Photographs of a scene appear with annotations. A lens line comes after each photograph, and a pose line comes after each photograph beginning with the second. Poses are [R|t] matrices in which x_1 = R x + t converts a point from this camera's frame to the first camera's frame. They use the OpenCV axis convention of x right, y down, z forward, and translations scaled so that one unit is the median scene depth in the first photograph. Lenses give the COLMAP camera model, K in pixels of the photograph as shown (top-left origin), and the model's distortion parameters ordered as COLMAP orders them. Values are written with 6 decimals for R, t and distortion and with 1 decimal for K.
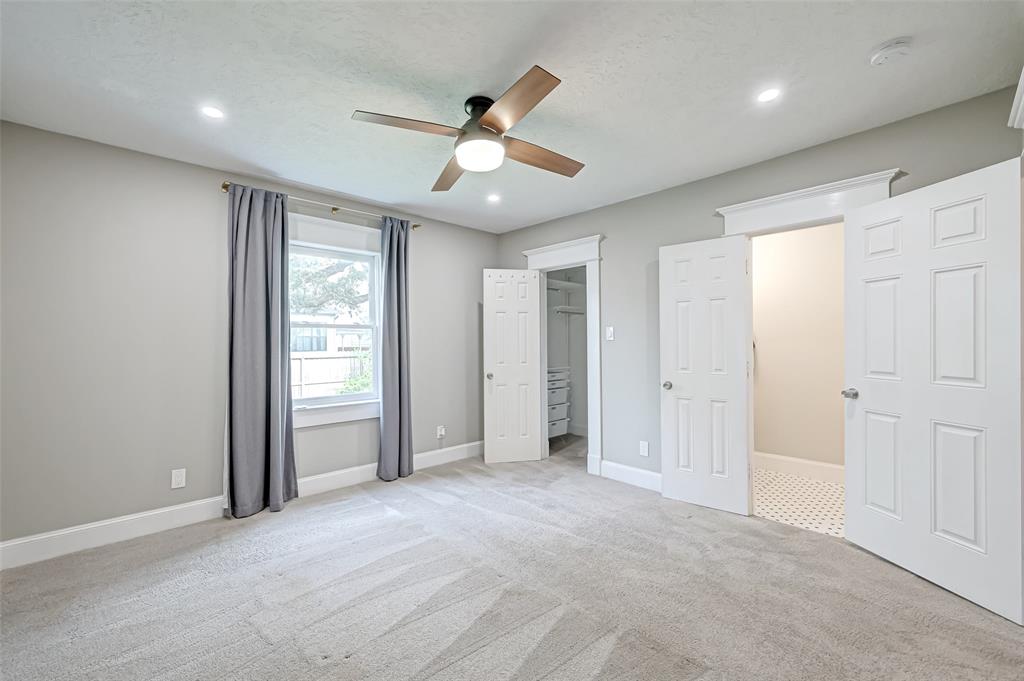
lens RADIAL K [[428.1, 0, 512.0], [0, 428.1, 340.5], [0, 0, 1]] dist [0.021636, 0.000021]
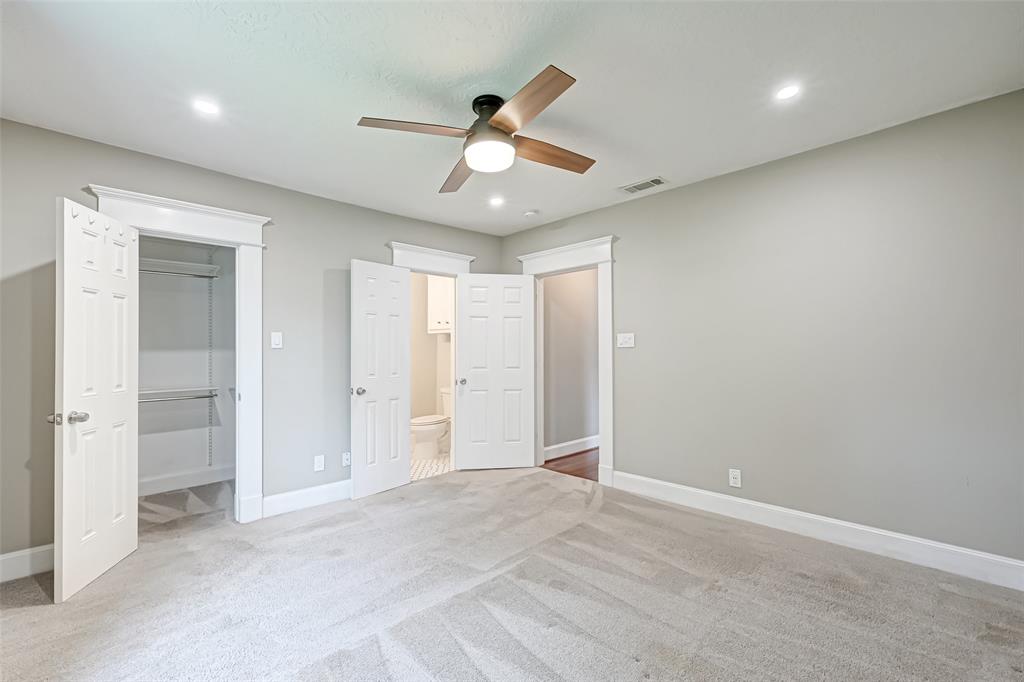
lens RADIAL K [[411.0, 0, 512.0], [0, 411.0, 341.0], [0, 0, 1]] dist [-0.002265, -0.000150]
pose [[0.024545, 0.032918, 0.999157, -0.641916], [0.003786, 0.999448, -0.033020, 0.016481], [-0.999692, 0.004593, 0.024407, 0.603702]]
